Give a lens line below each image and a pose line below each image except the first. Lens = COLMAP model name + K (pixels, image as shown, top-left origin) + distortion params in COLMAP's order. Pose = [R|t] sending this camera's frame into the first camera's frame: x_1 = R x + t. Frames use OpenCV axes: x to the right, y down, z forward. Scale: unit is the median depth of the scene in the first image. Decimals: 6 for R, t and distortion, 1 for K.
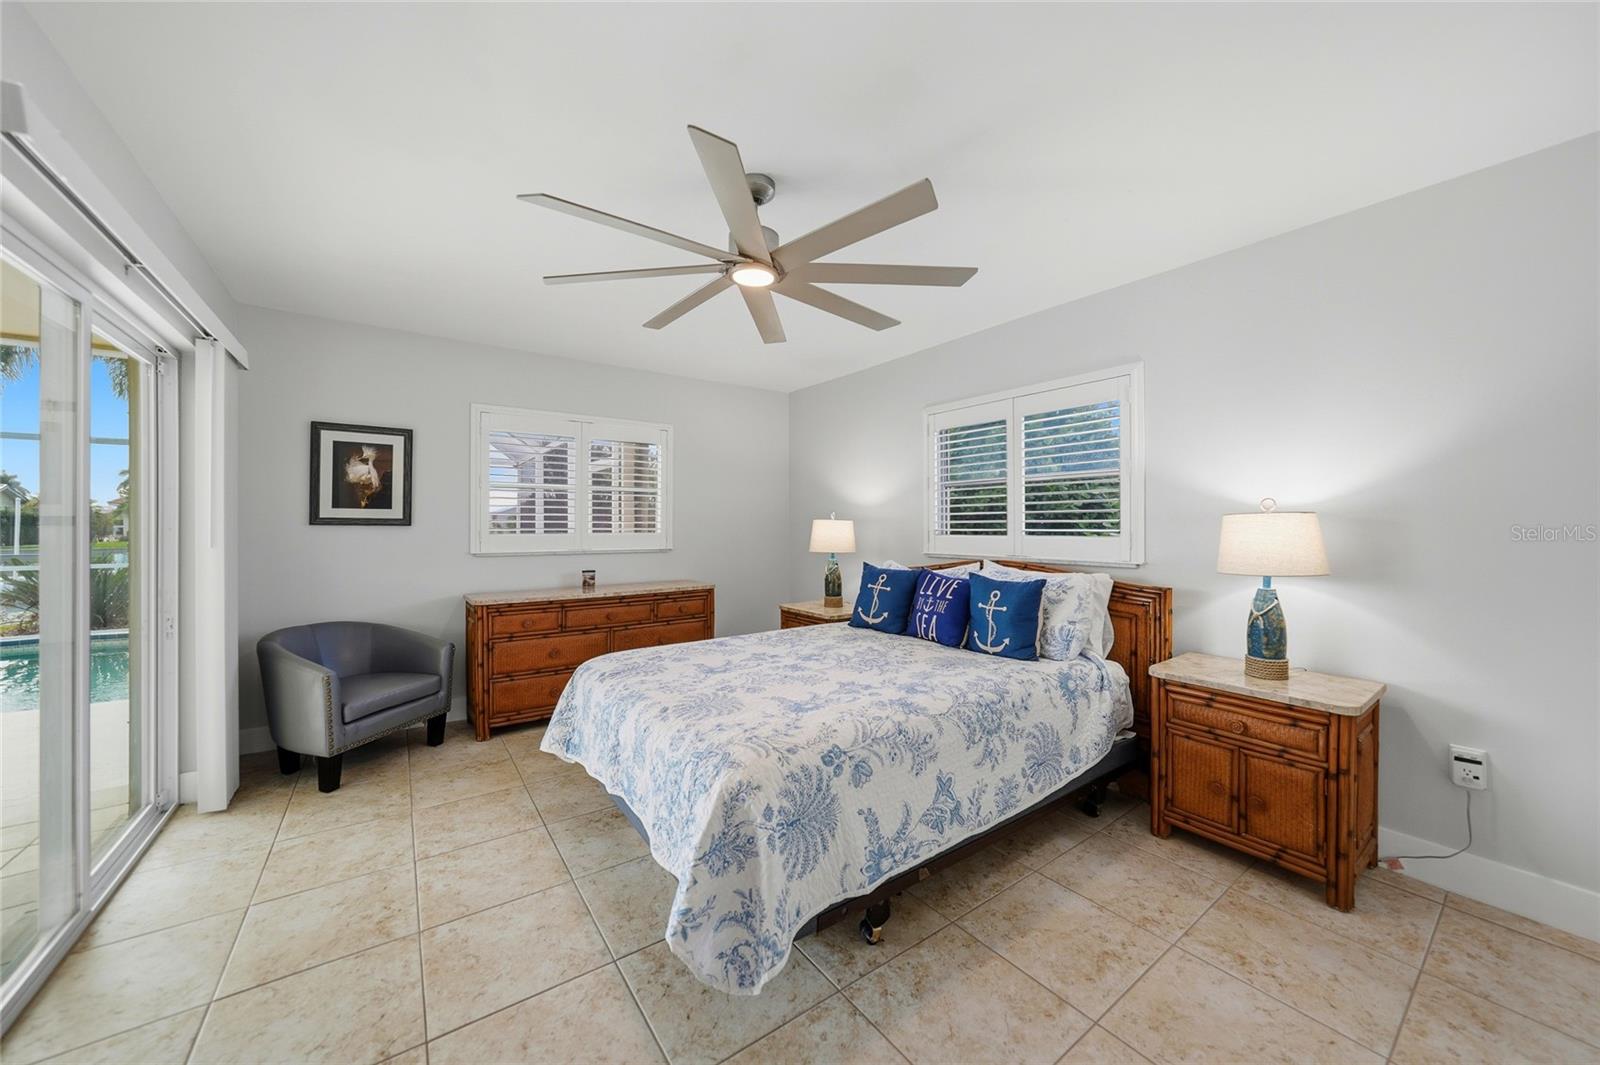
lens RADIAL K [[562.9, 0, 800.9], [0, 562.9, 524.4], [0, 0, 1]] dist [-0.025198, 0.005555]
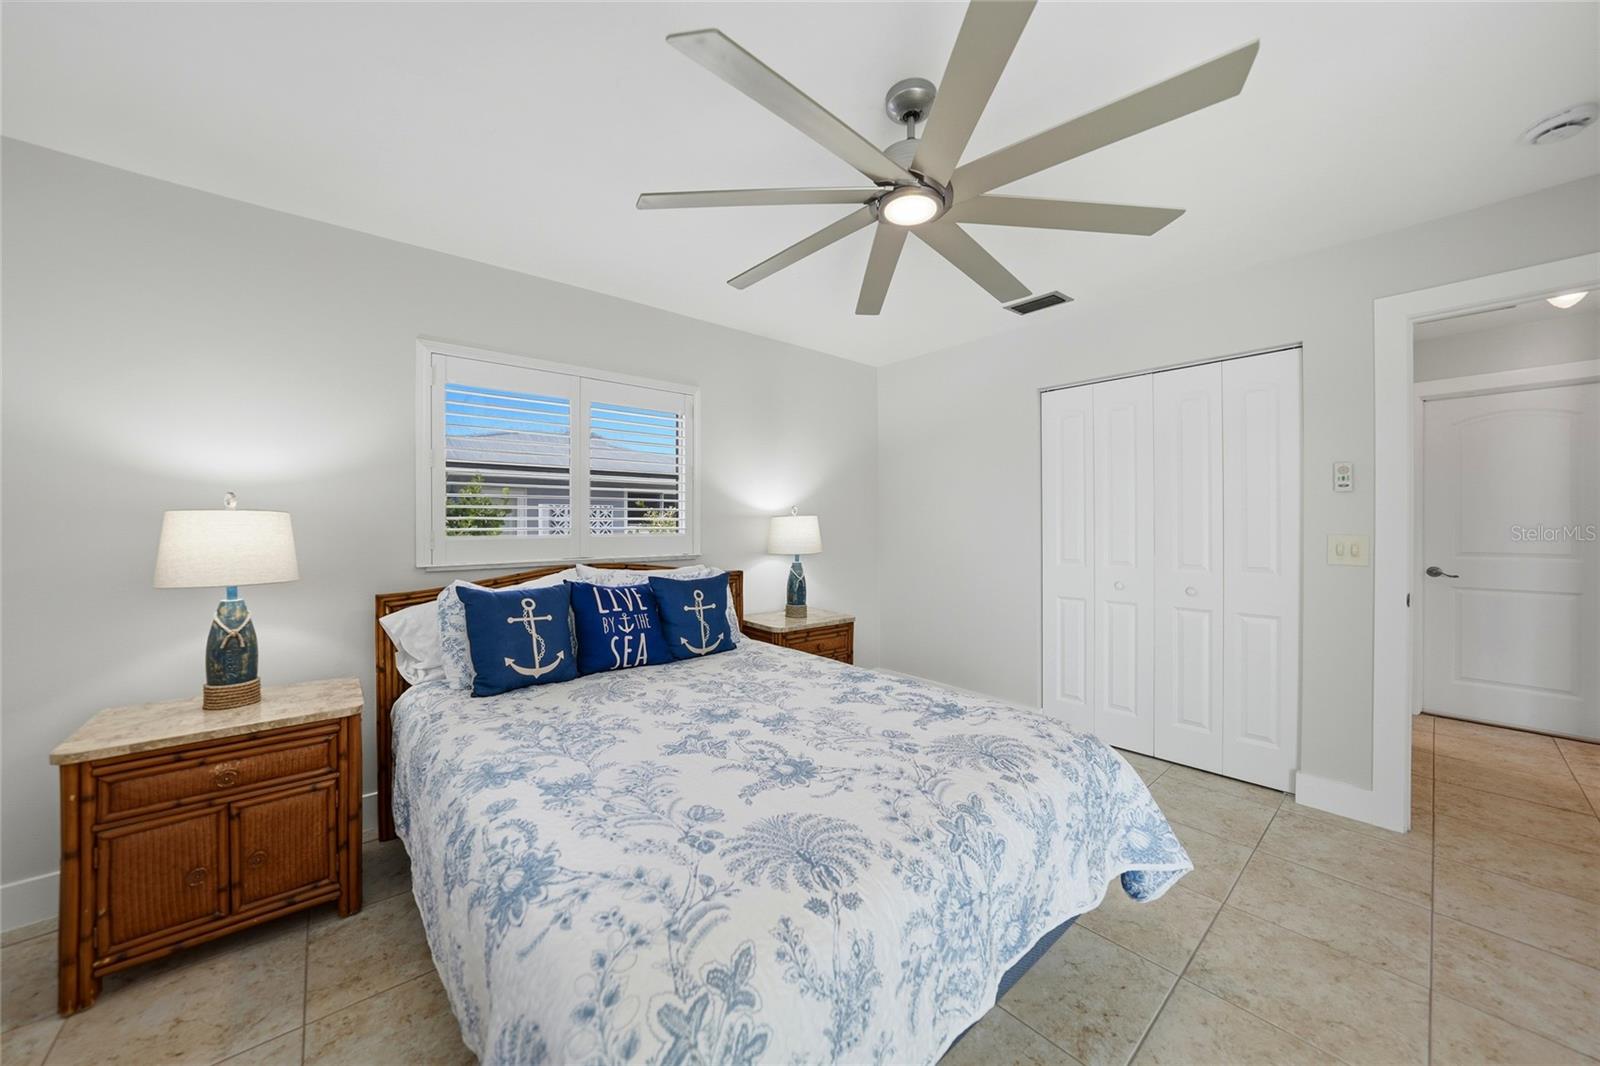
lens RADIAL K [[562.9, 0, 800.9], [0, 562.9, 524.9], [0, 0, 1]] dist [-0.025198, 0.005555]
pose [[-0.084074, -0.003043, 0.996455, -0.566421], [-0.002150, 0.999994, 0.002873, 0.001700], [-0.996457, -0.001901, -0.084080, 0.804429]]
